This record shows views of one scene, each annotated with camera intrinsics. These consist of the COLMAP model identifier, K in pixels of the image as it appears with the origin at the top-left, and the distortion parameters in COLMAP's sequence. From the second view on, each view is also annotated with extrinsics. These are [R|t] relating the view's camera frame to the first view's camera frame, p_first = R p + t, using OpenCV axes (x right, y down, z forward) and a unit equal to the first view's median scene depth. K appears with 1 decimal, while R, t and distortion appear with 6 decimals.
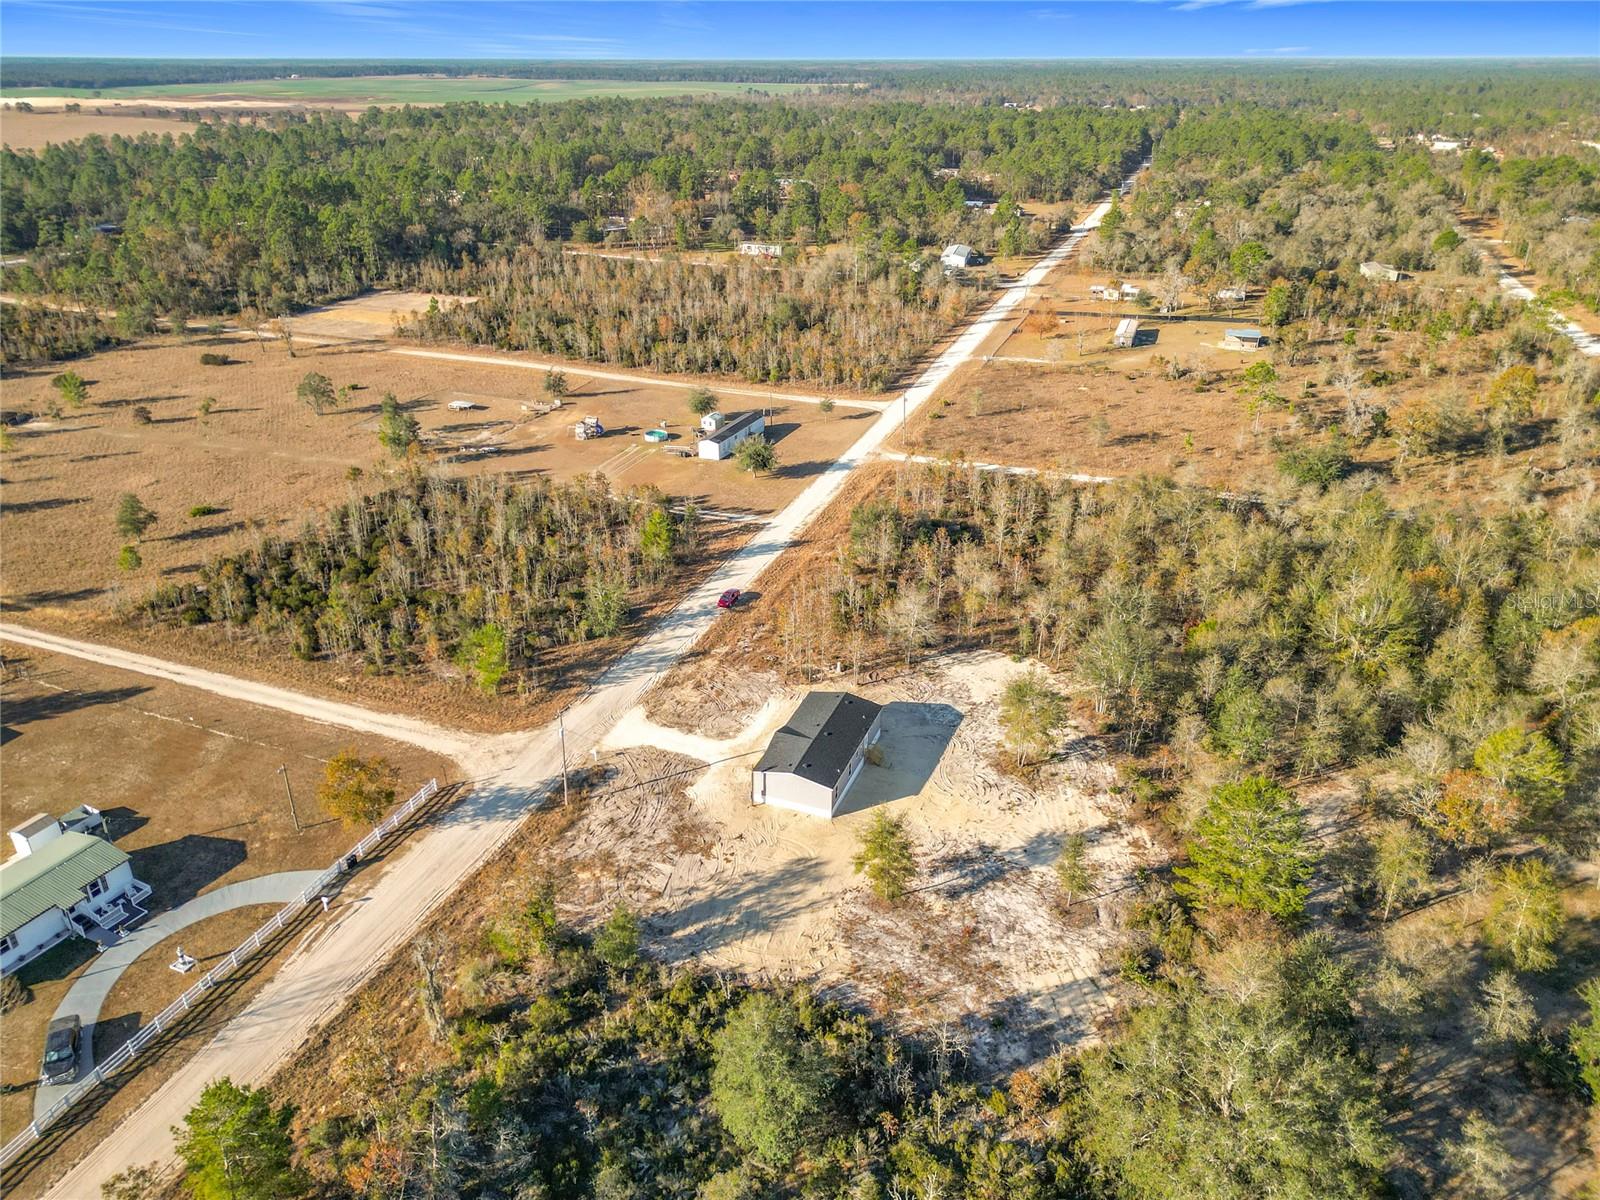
lens RADIAL K [[1129.9, 0, 791.6], [0, 1129.9, 600.0], [0, 0, 1]] dist [0.111808, -0.120604]
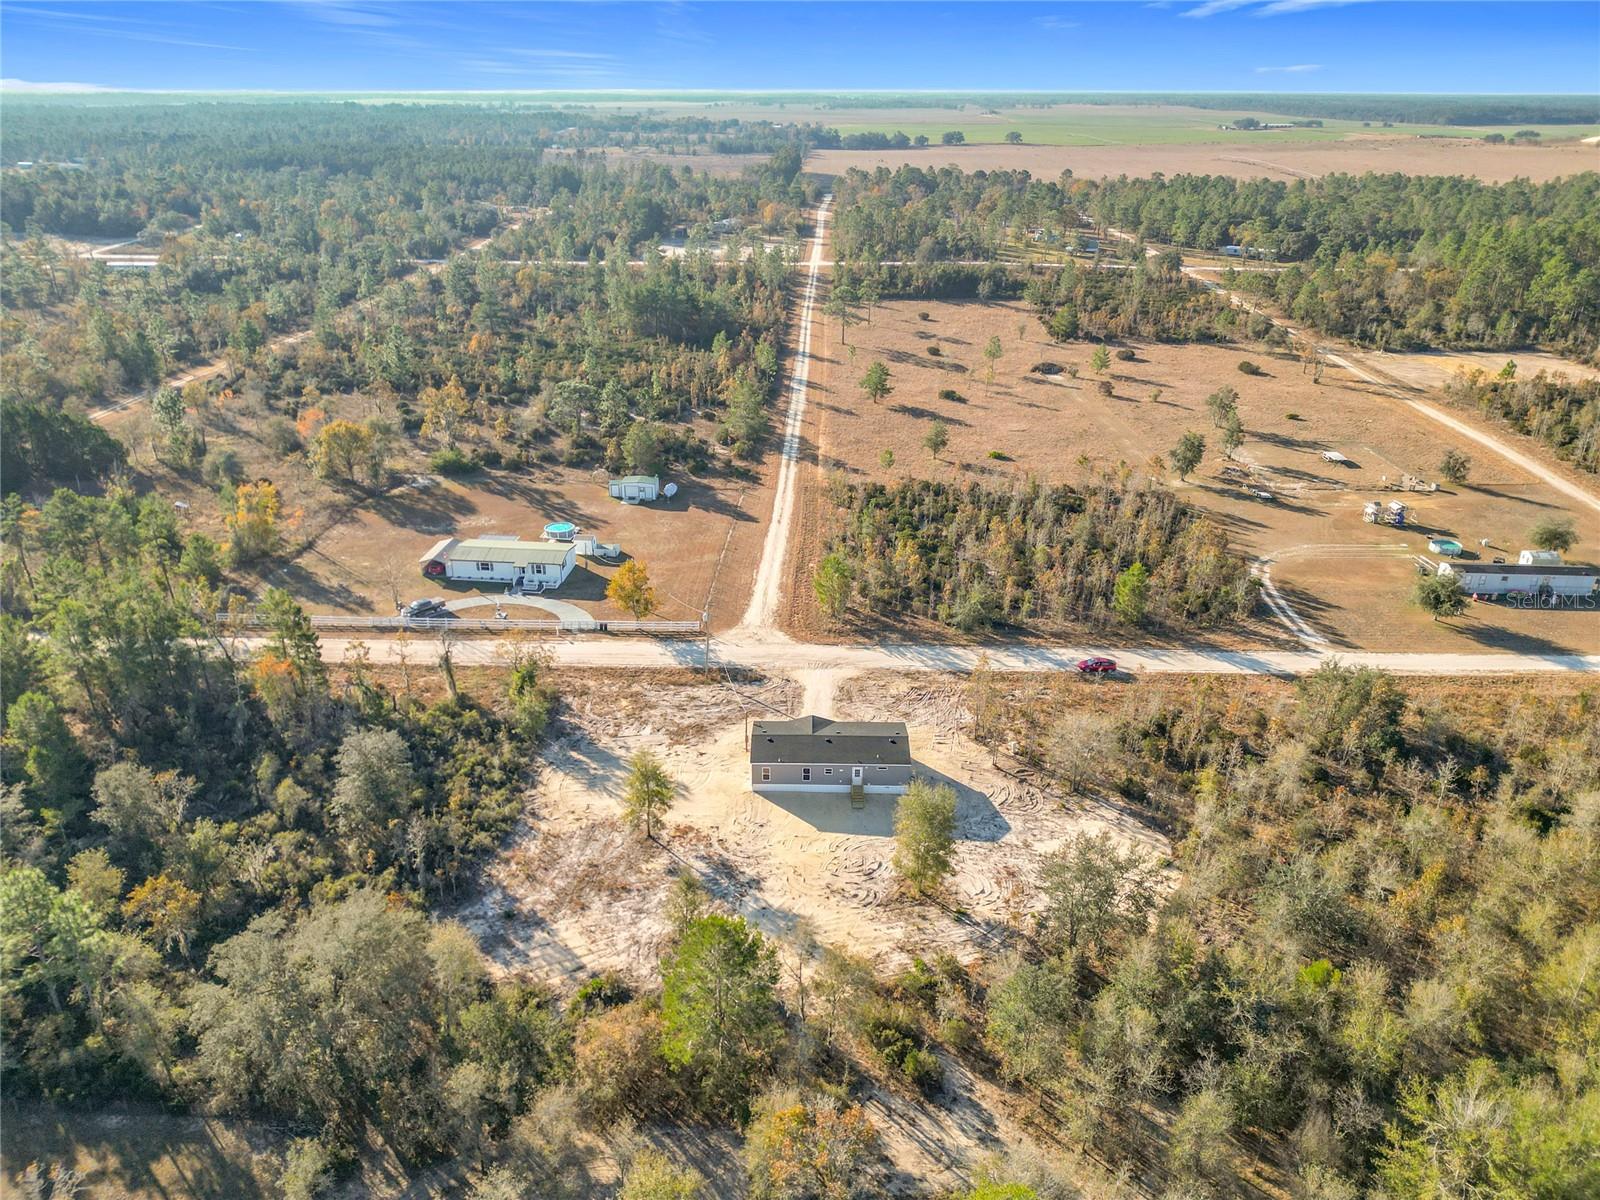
lens RADIAL K [[1144.9, 0, 790.7], [0, 1144.9, 566.1], [0, 0, 1]] dist [0.057071, -0.063010]
pose [[0.346097, 0.358377, -0.867054, 0.807226], [-0.405779, 0.890438, 0.206070, -0.207537], [0.845908, 0.280512, 0.453599, 0.428727]]
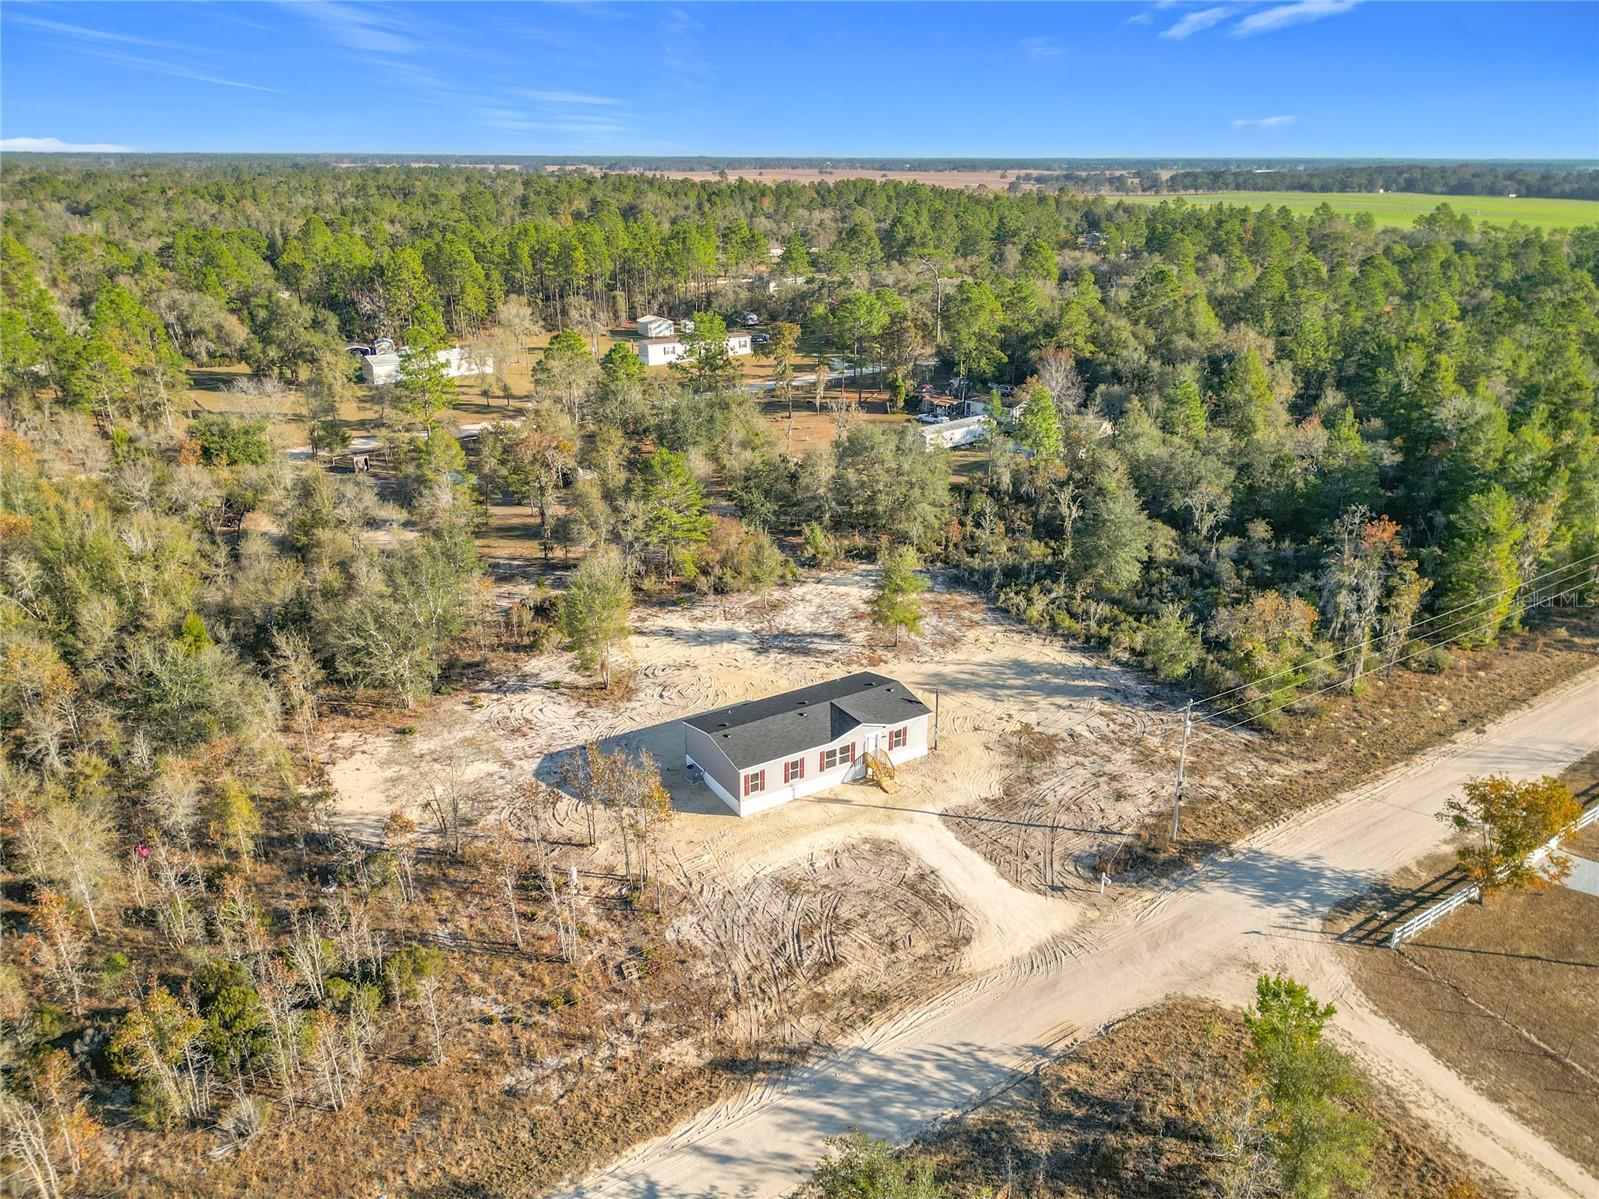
lens RADIAL K [[1122.8, 0, 795.4], [0, 1122.8, 605.3], [0, 0, 1]] dist [0.063427, -0.068050]
pose [[-0.801623, -0.224272, 0.554168, -0.324937], [0.252676, 0.712999, 0.654055, -0.371351], [-0.541807, 0.664331, -0.514888, 1.246683]]
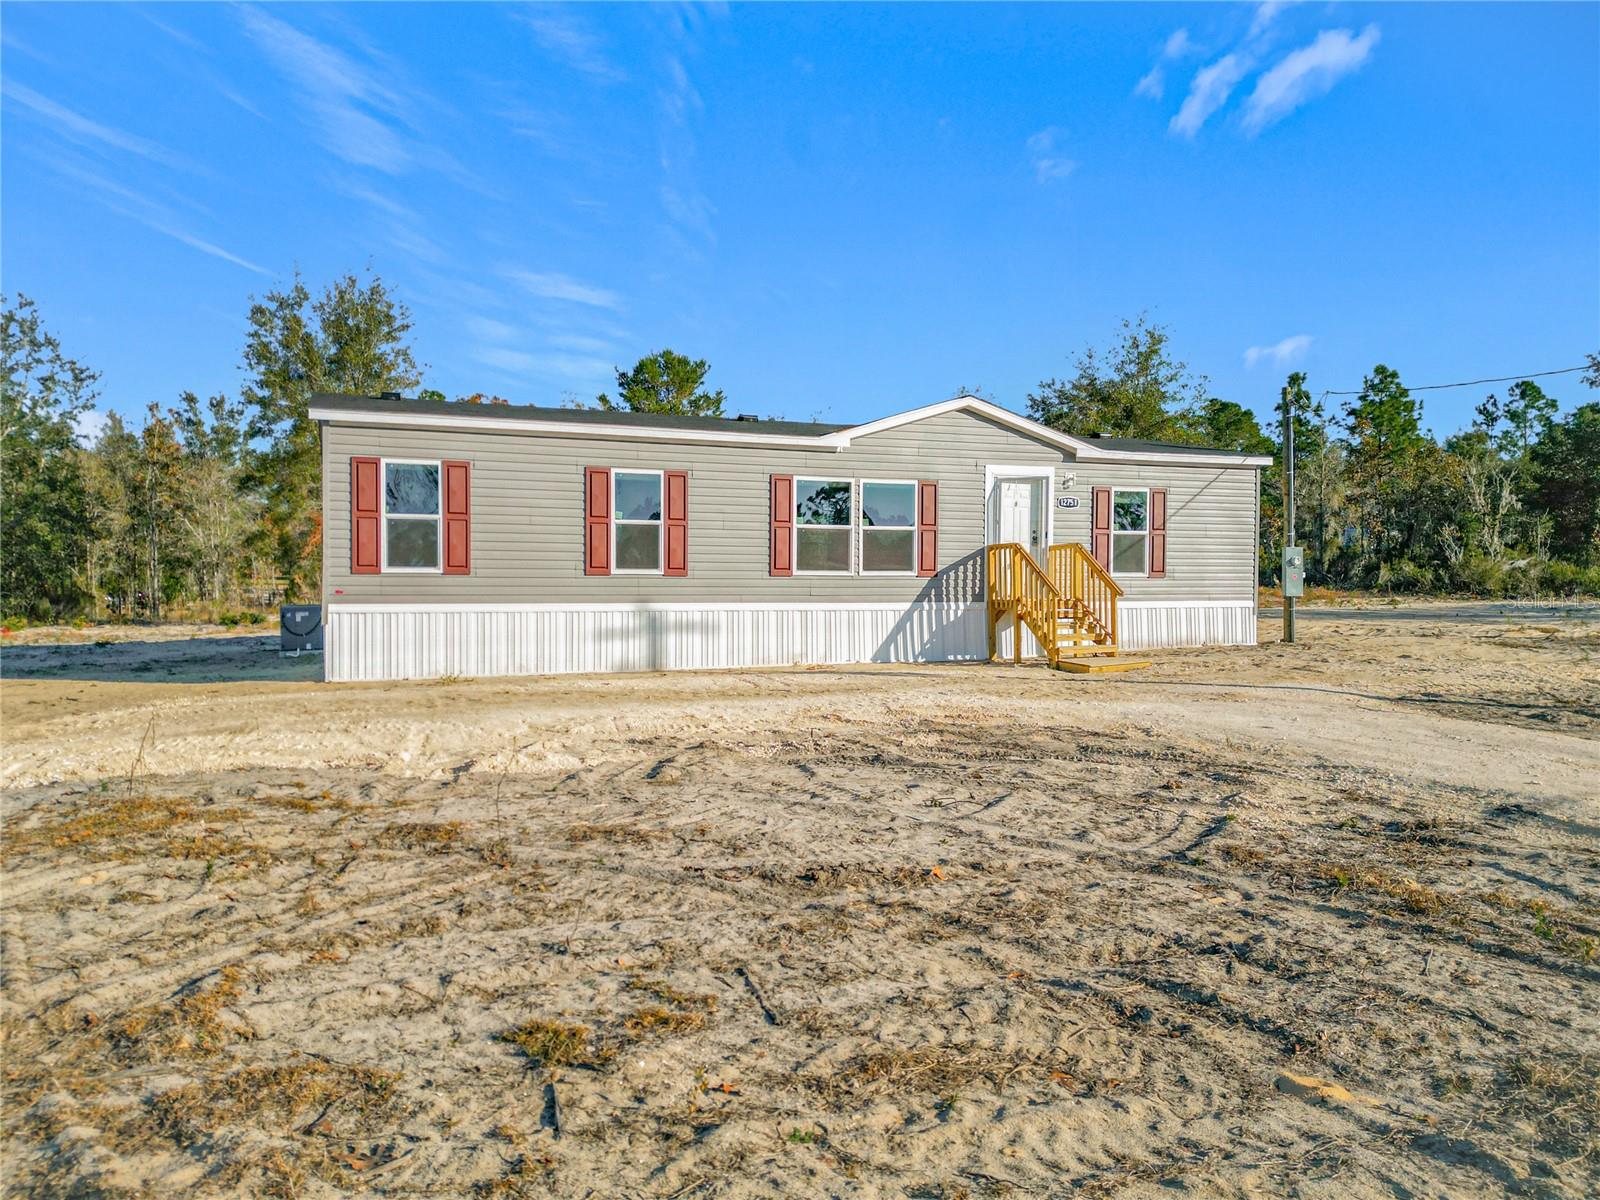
lens RADIAL K [[1148.6, 0, 793.2], [0, 1148.6, 603.4], [0, 0, 1]] dist [0.070726, -0.077228]
pose [[-0.672450, -0.015892, 0.739972, -0.112313], [0.319908, 0.895317, 0.309946, 0.078942], [-0.667435, 0.445146, -0.596972, 1.058874]]
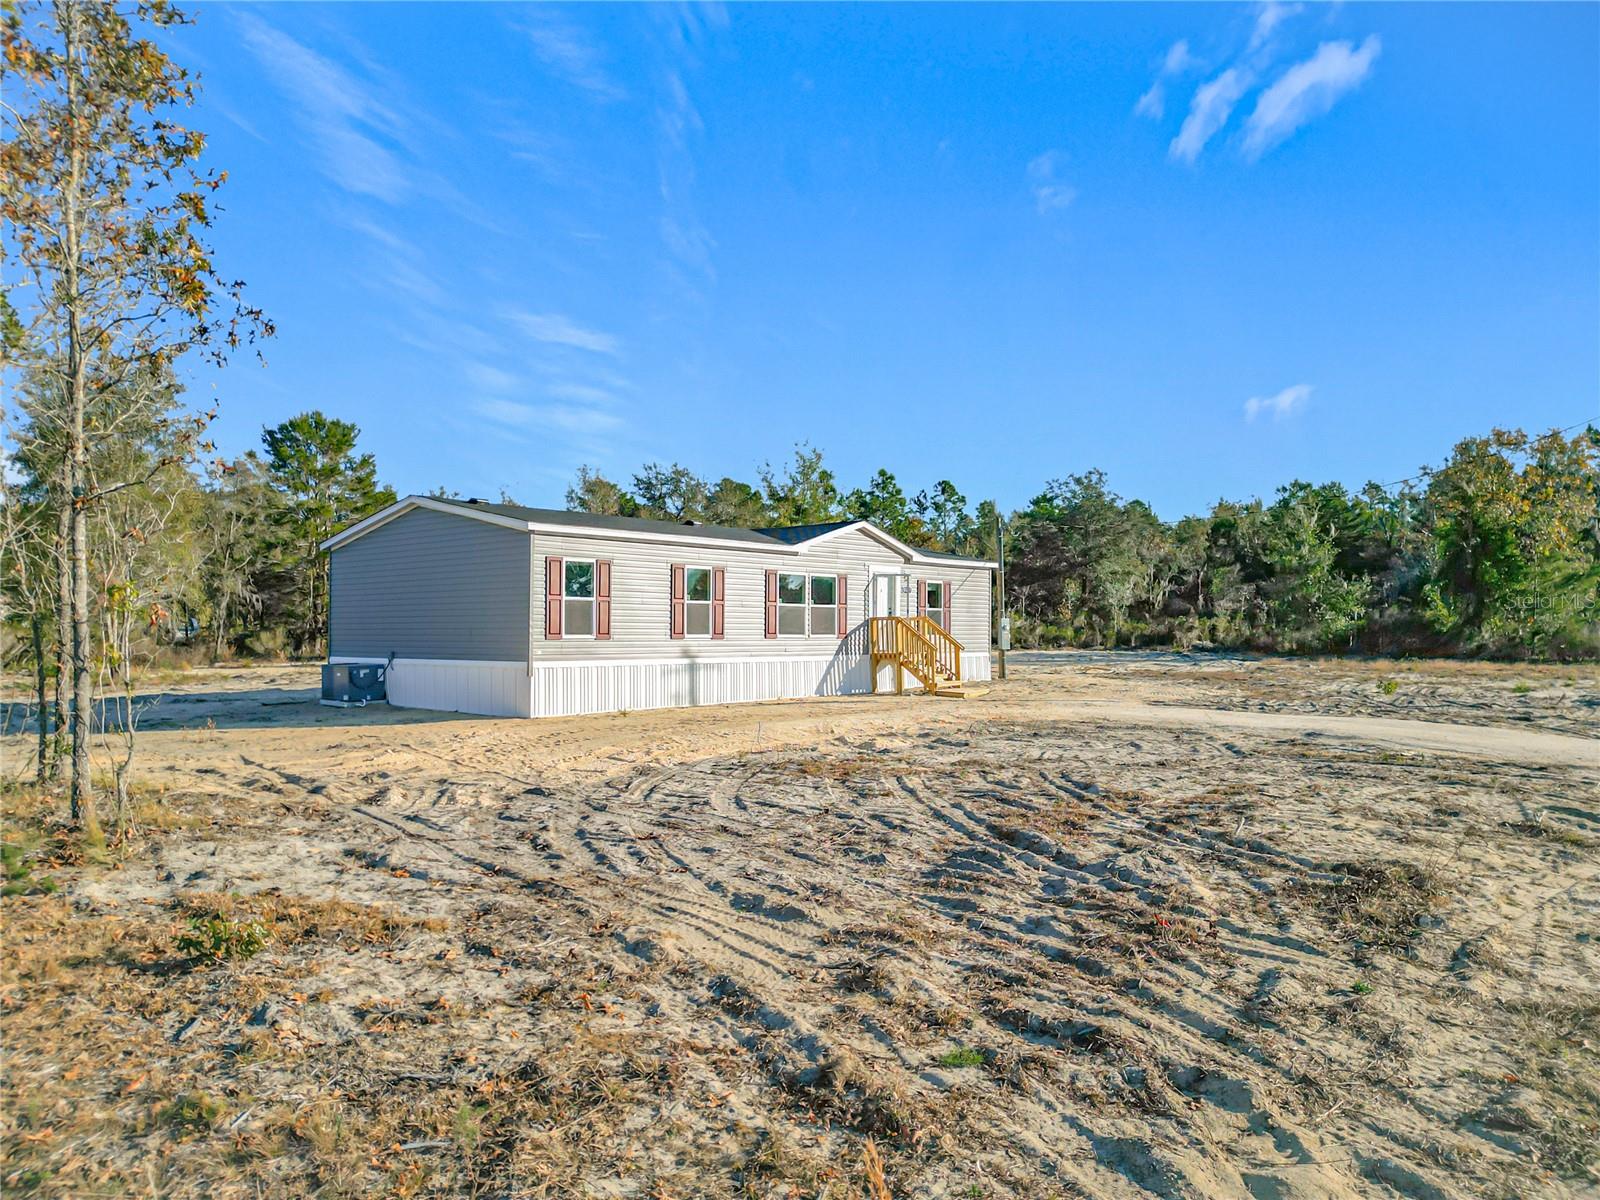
lens RADIAL K [[1123.5, 0, 795.9], [0, 1123.5, 605.8], [0, 0, 1]] dist [0.063427, -0.068050]
pose [[-0.933692, 0.007438, 0.357999, -0.083001], [0.154412, 0.910413, 0.383803, 0.034246], [-0.323072, 0.413633, -0.851195, 1.147731]]
